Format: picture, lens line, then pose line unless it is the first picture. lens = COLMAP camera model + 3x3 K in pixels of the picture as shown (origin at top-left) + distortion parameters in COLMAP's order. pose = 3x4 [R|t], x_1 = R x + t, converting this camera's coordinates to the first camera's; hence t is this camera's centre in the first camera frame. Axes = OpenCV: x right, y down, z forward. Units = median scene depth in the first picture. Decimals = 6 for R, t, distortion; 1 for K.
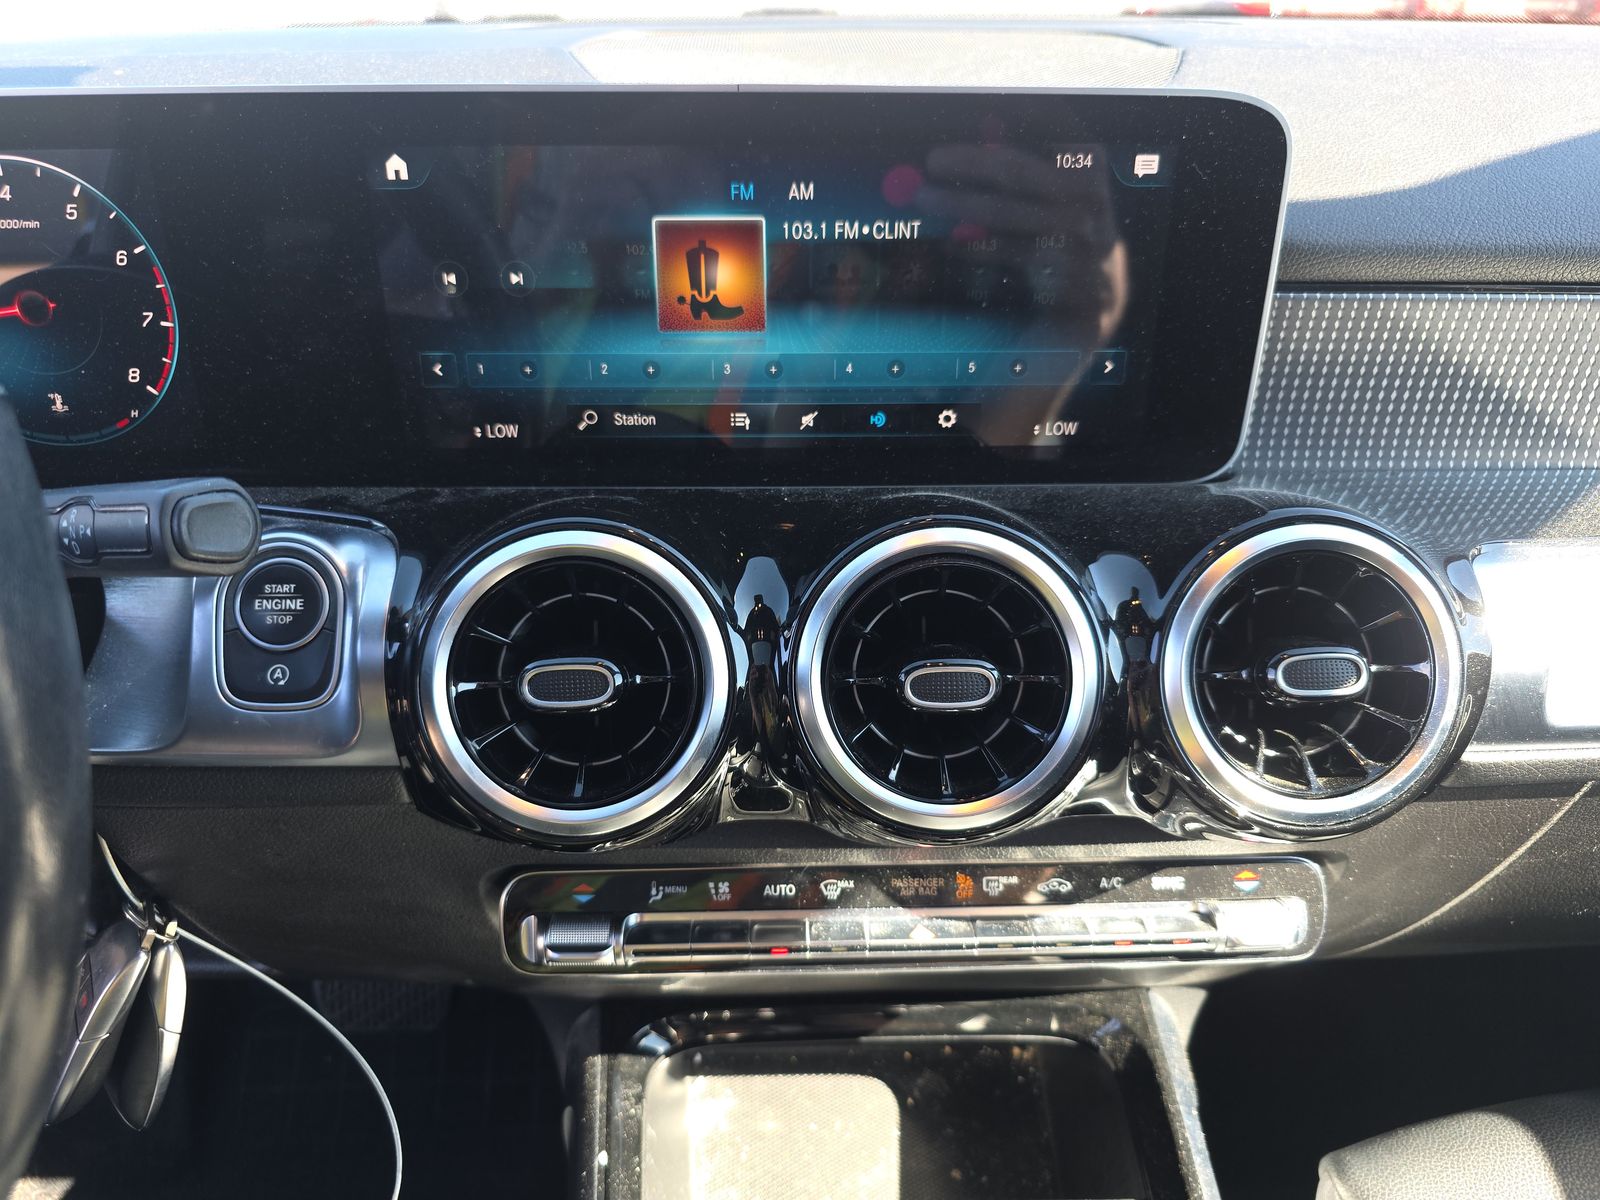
lens RADIAL K [[1075.5, 0, 811.9], [0, 1075.5, 613.2], [0, 0, 1]] dist [0.004059, -0.021974]
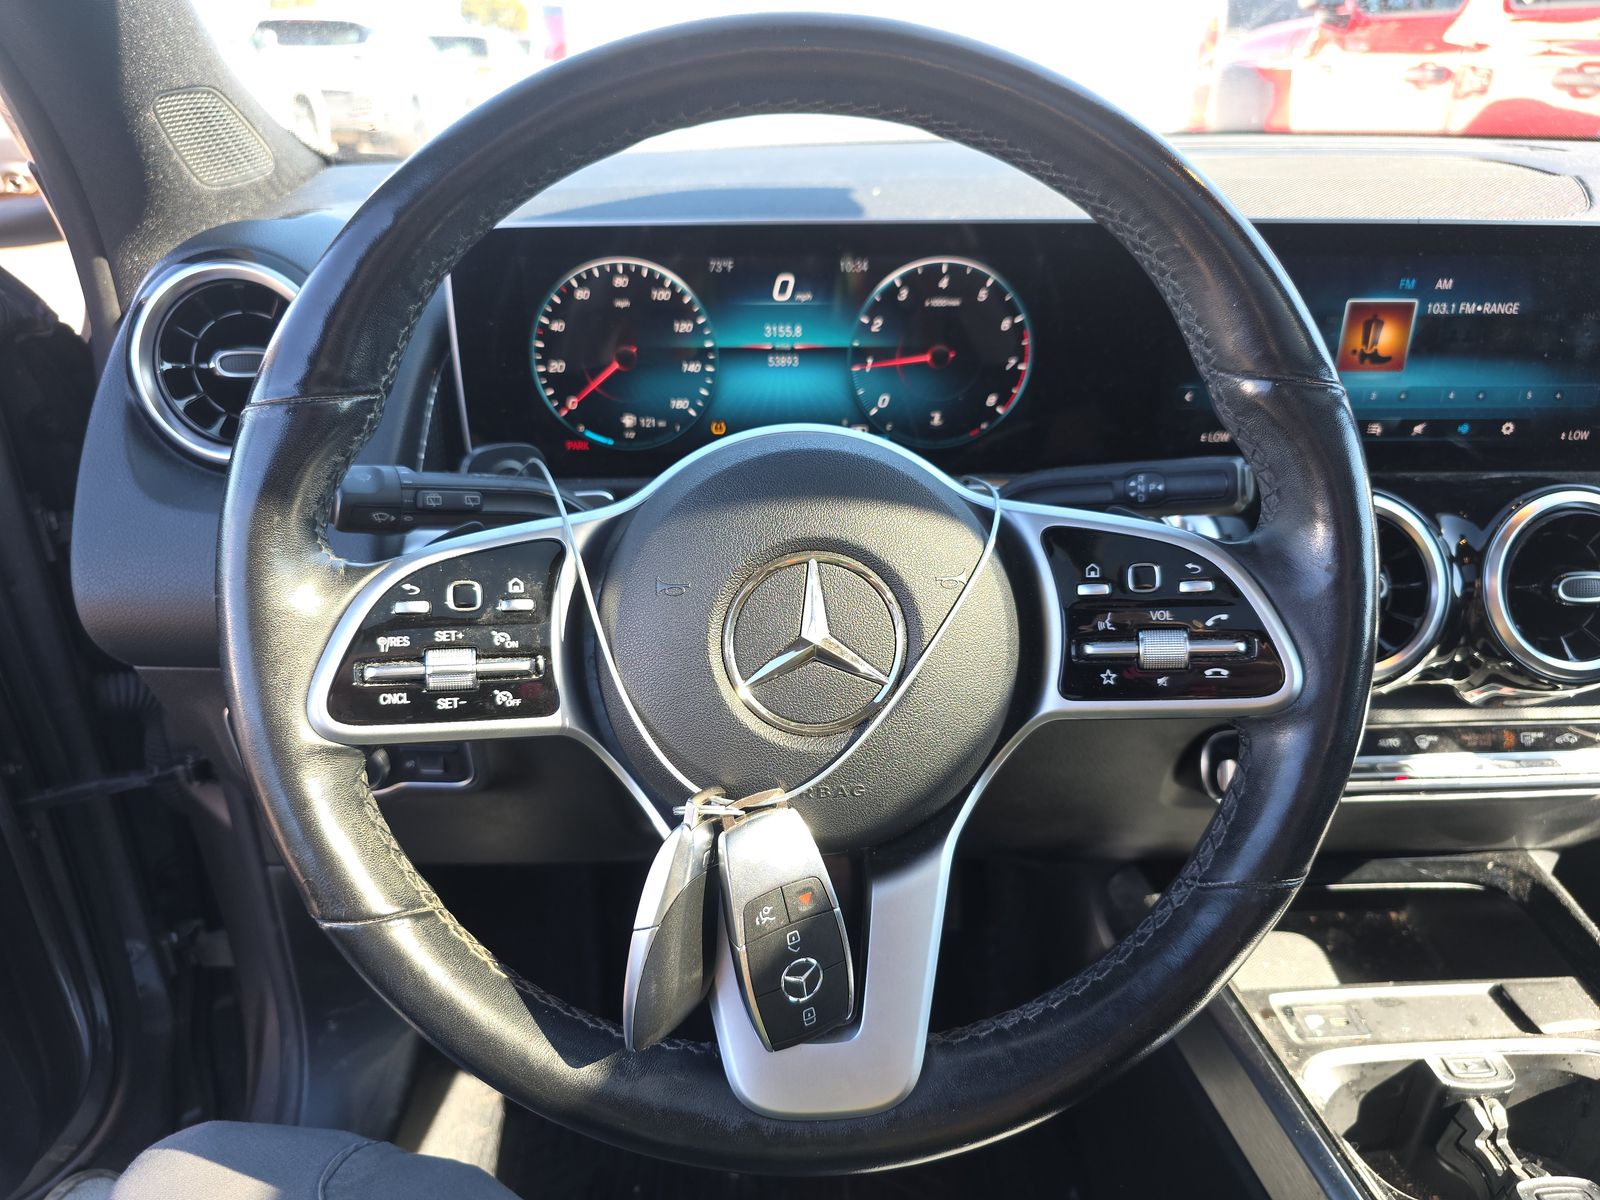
lens RADIAL K [[1075.5, 0, 794.3], [0, 1075.5, 625.7], [0, 0, 1]] dist [0.004059, -0.021974]
pose [[0.999877, -0.006035, 0.014447, -0.952915], [0.006380, 0.999693, -0.023954, 0.136296], [-0.014298, 0.024044, 0.999609, -0.529841]]
